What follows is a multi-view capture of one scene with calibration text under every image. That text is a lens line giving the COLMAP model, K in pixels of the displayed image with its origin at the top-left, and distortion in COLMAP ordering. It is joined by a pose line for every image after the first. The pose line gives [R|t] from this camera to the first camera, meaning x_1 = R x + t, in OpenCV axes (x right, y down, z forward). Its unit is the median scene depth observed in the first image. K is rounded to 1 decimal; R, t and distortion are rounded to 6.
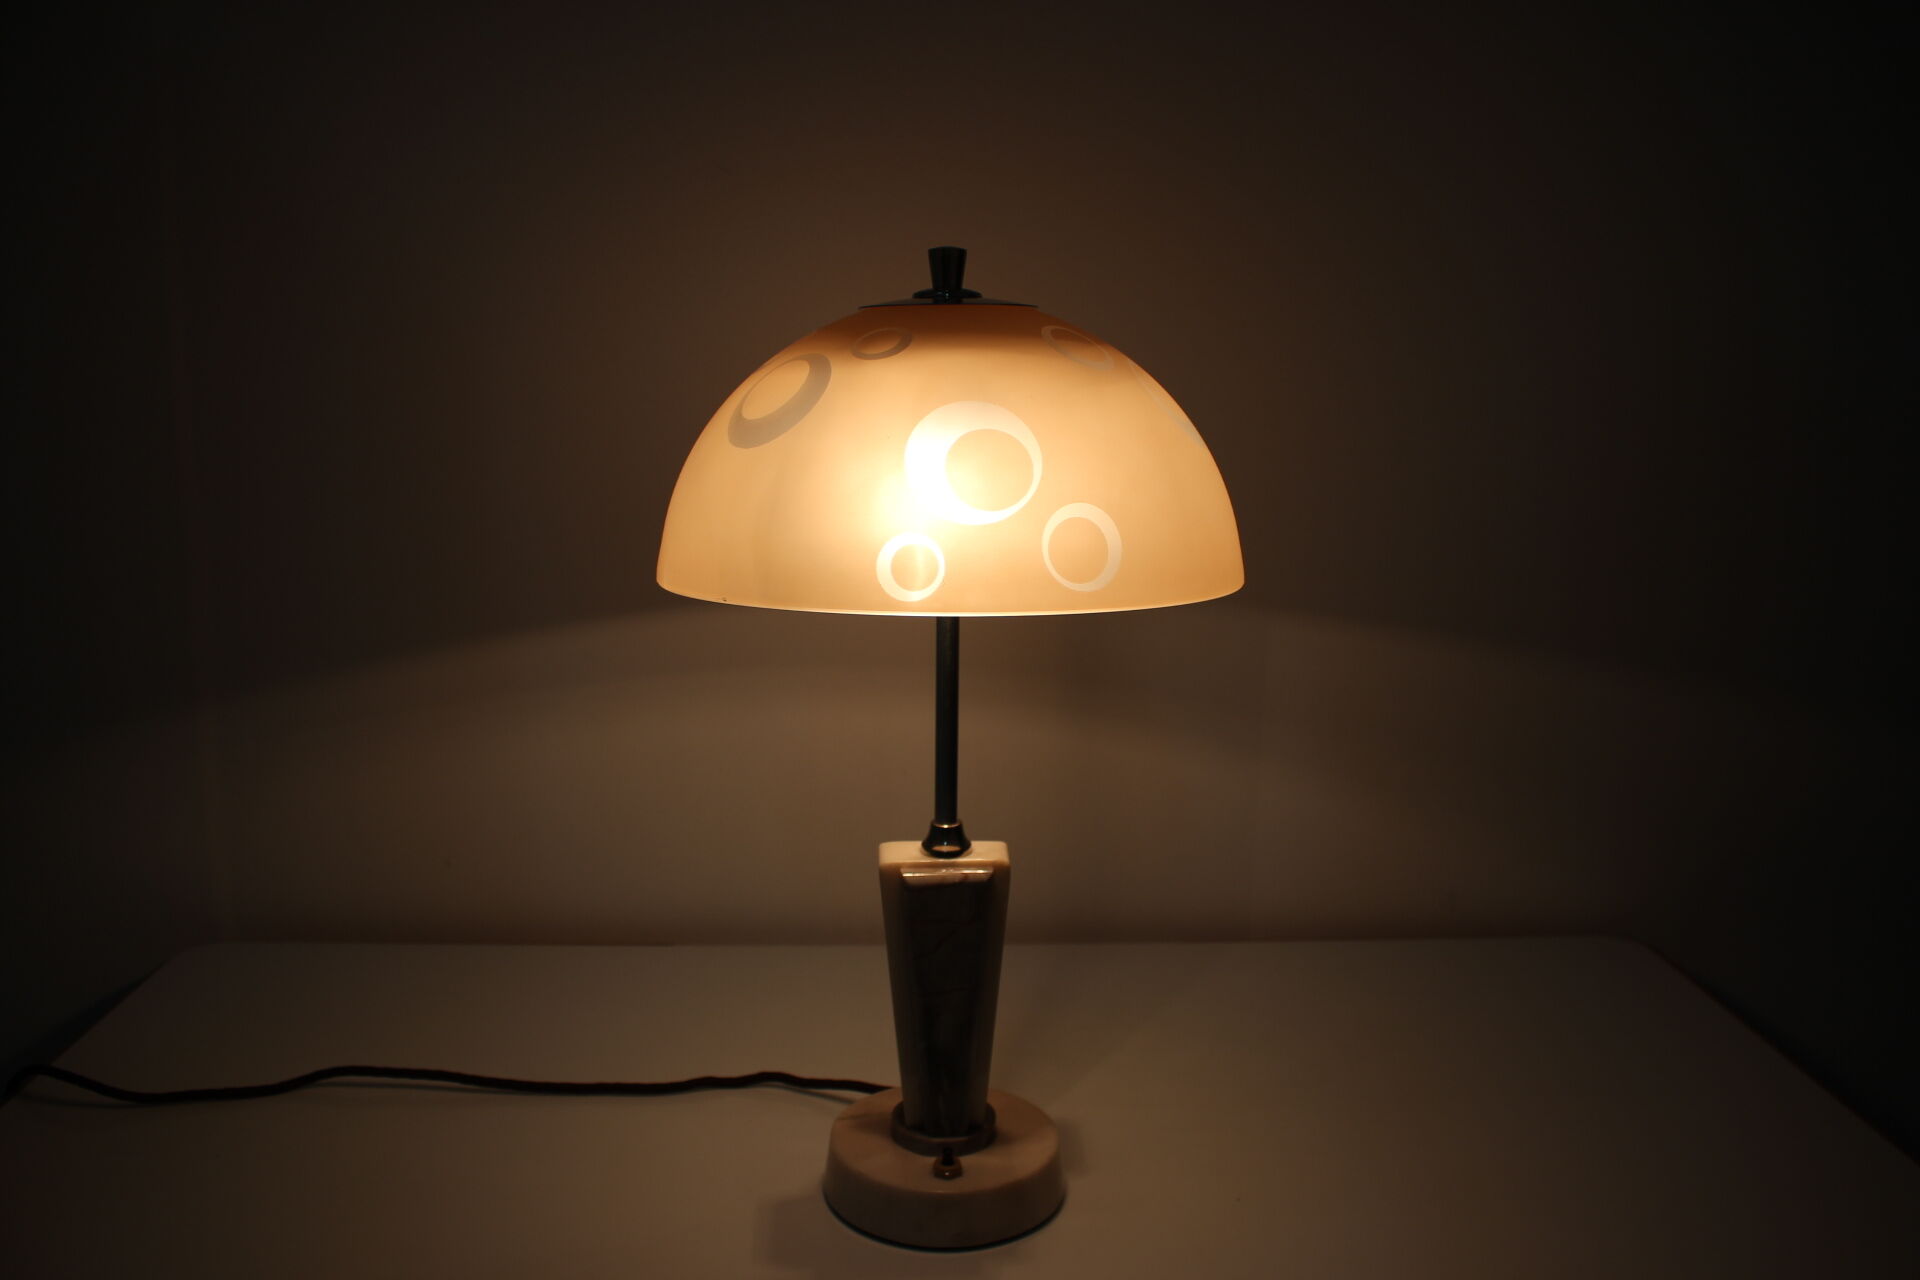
lens RADIAL K [[1670.6, 0, 954.9], [0, 1670.6, 648.9], [0, 0, 1]] dist [-0.109448, 0.044885]
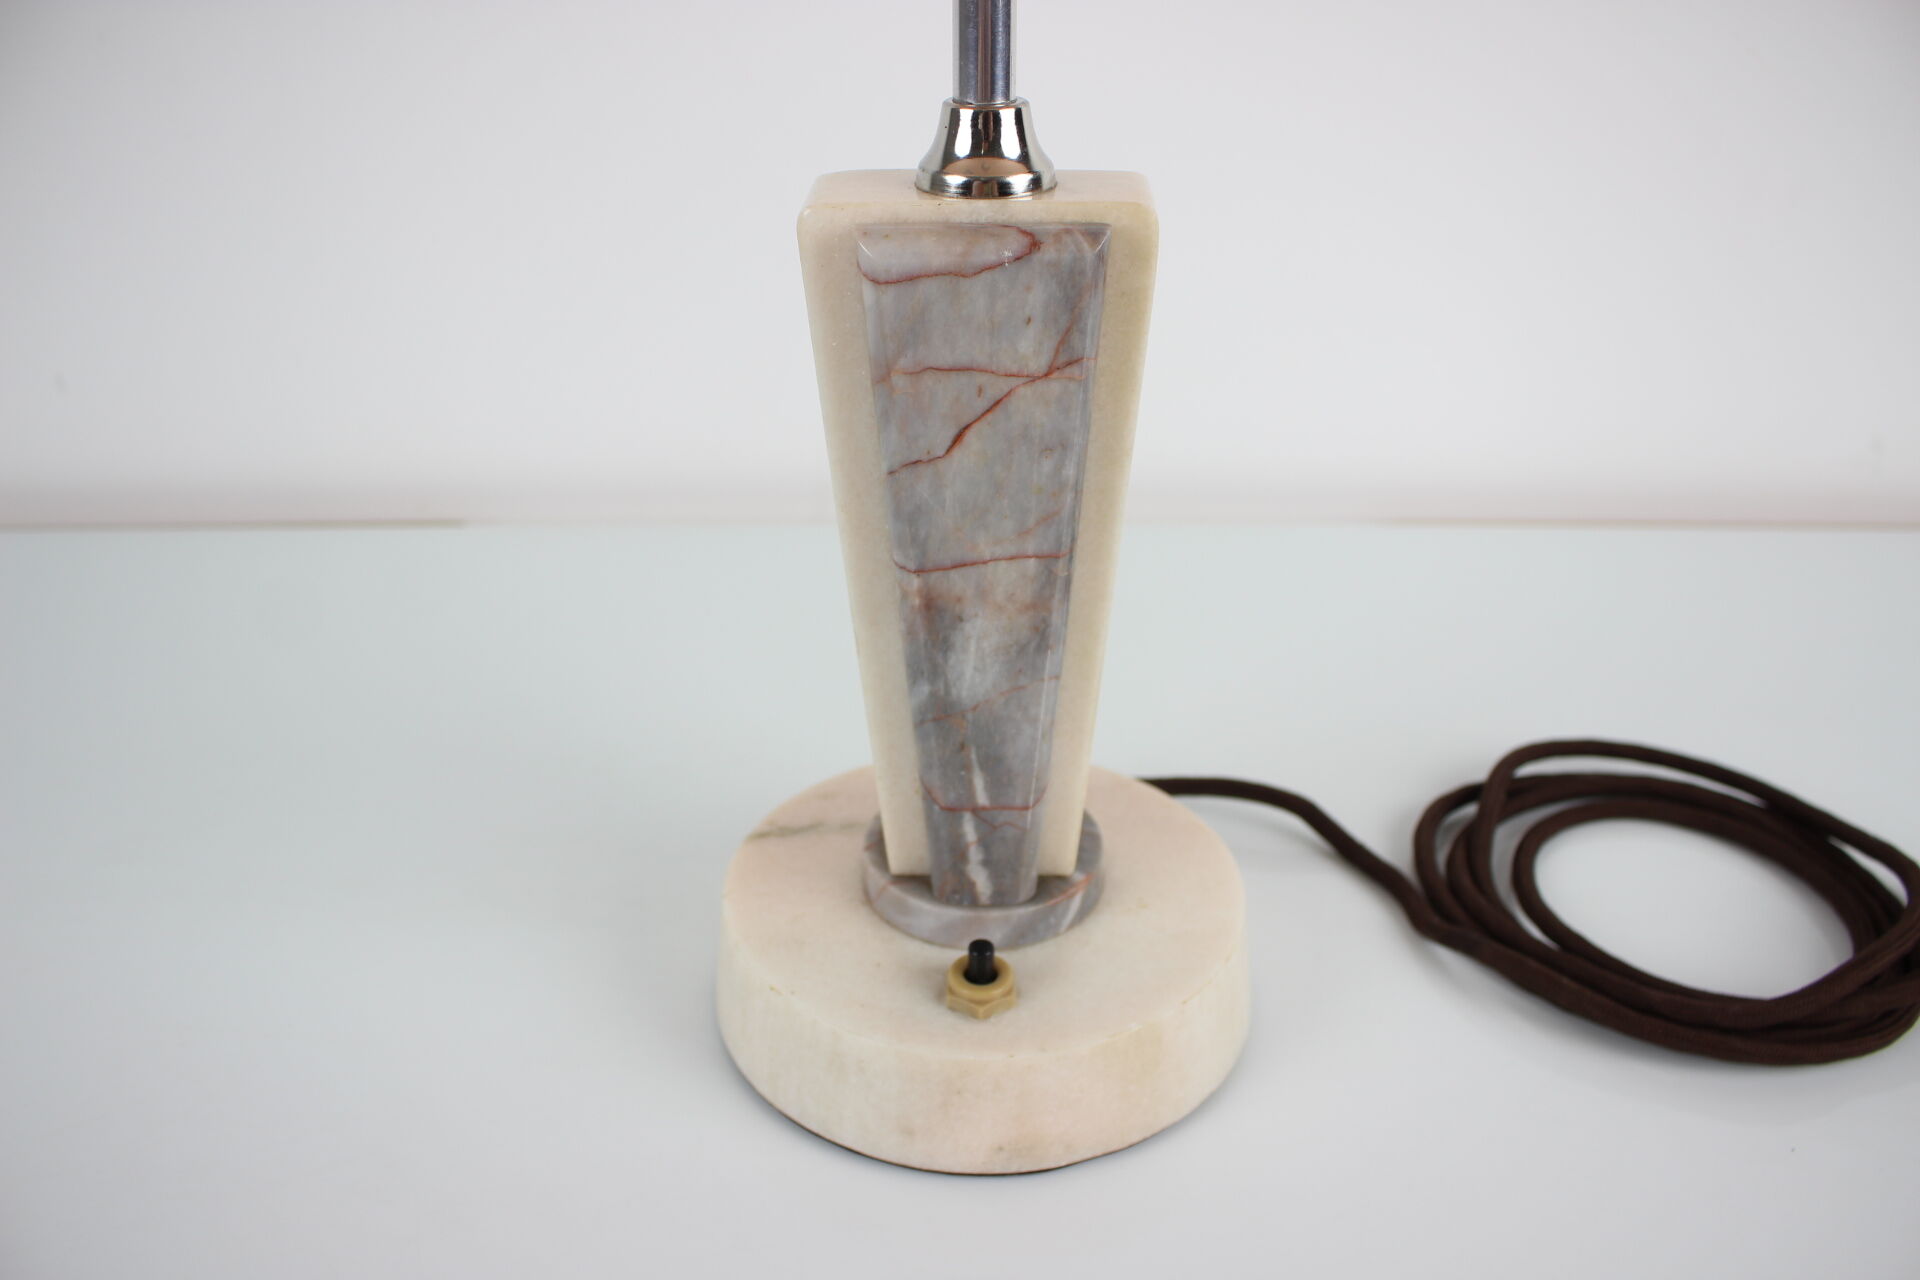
lens RADIAL K [[1670.6, 0, 969.2], [0, 1670.6, 651.7], [0, 0, 1]] dist [-0.109448, 0.044885]
pose [[0.997230, 0.025637, -0.069815, 0.019624], [-0.006960, 0.966762, 0.255584, 0.127115], [0.074047, -0.254390, 0.964263, 0.619889]]
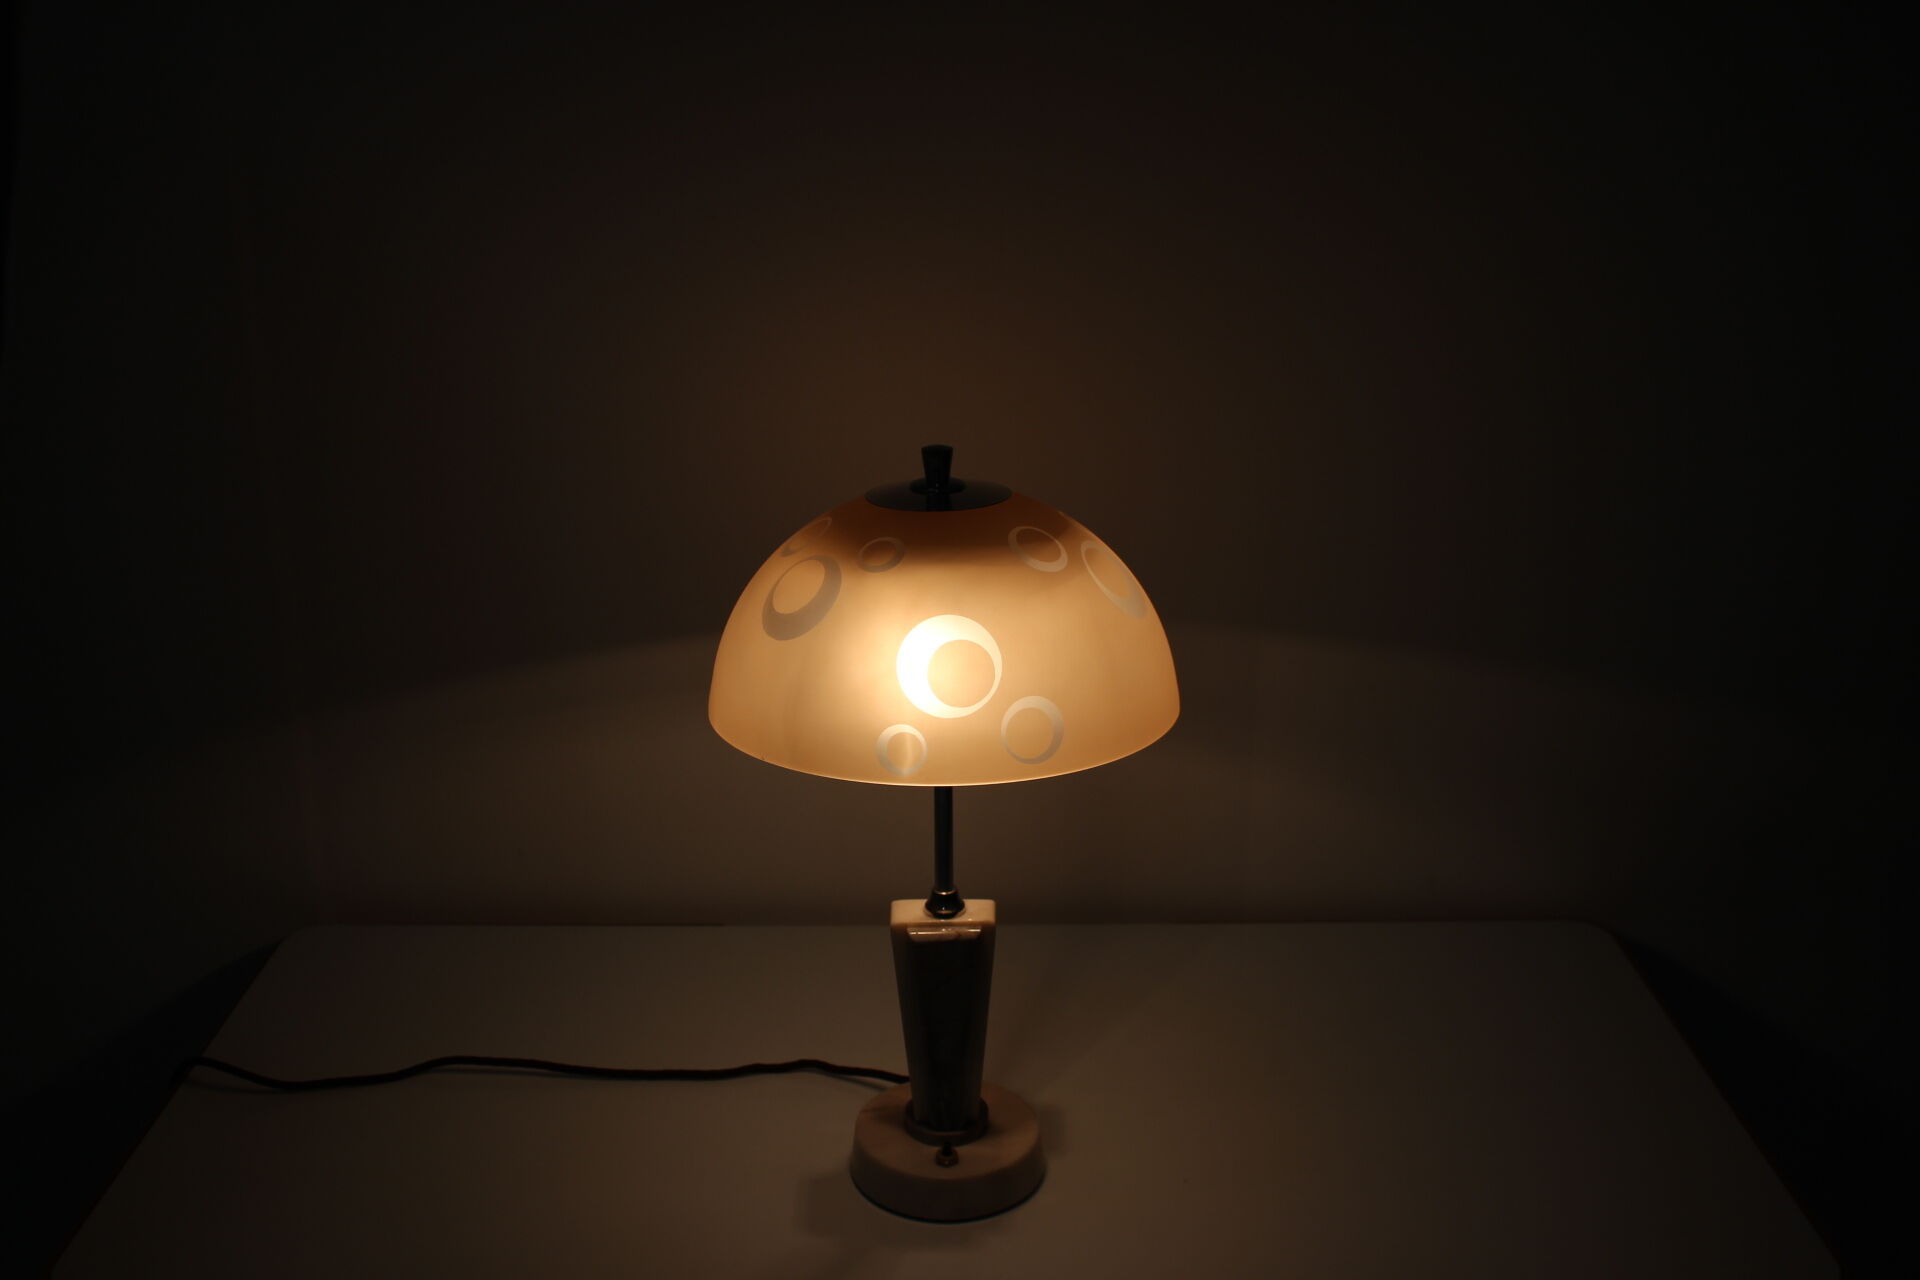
lens RADIAL K [[1994.1, 0, 960.9], [0, 1994.1, 637.9], [0, 0, 1]] dist [-0.094958, 0.000000]
pose [[0.999241, -0.002156, -0.038887, 0.065191], [0.007065, 0.991935, 0.126547, -0.268059], [0.038300, -0.126726, 0.991198, -0.442790]]
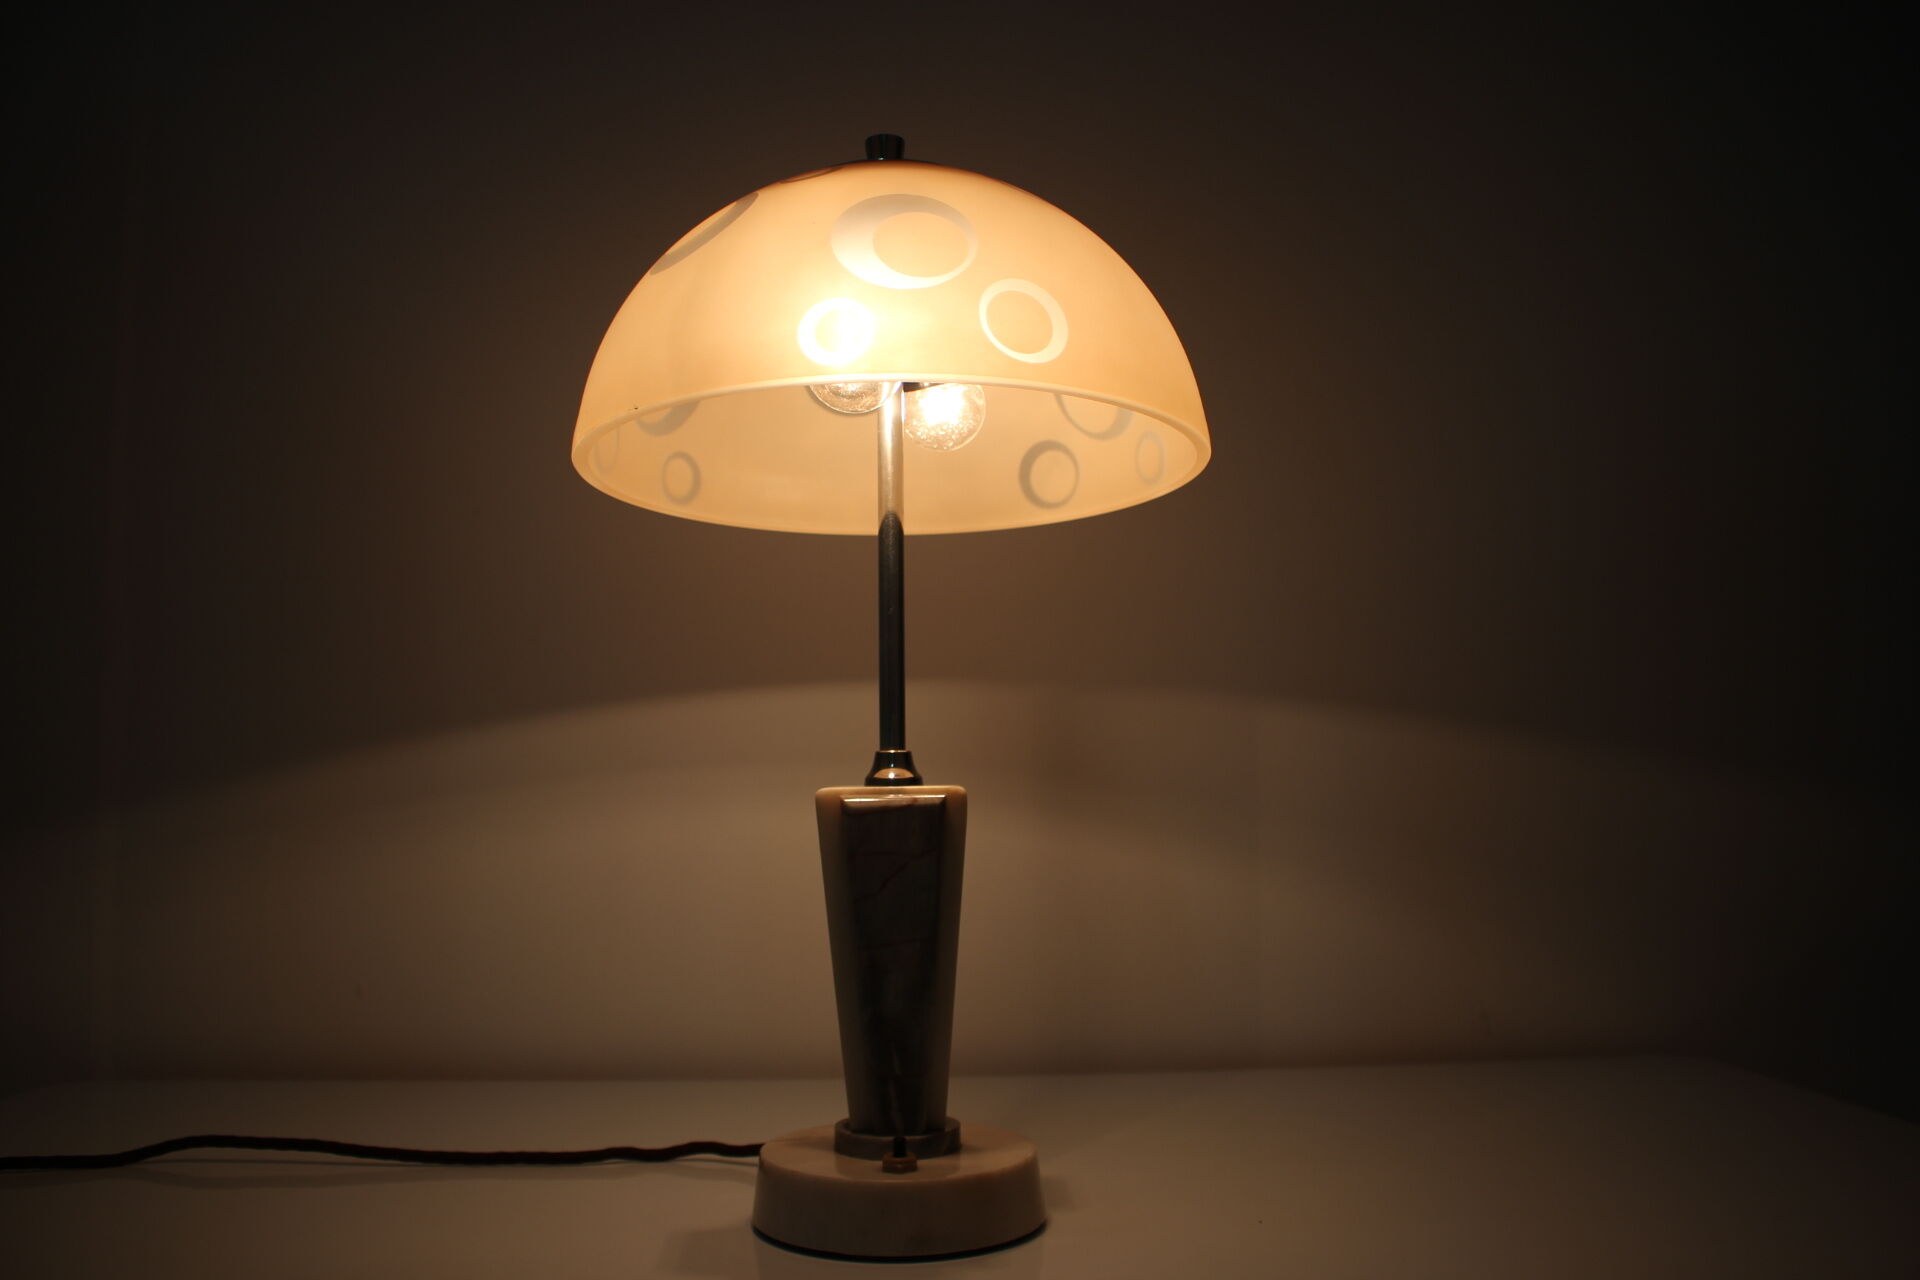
lens RADIAL K [[1670.6, 0, 961.5], [0, 1670.6, 638.6], [0, 0, 1]] dist [-0.109448, 0.044885]
pose [[0.999766, -0.021219, 0.004139, 0.028356], [0.021540, 0.961258, -0.274808, 0.288531], [0.001853, 0.274833, 0.961490, 0.139231]]
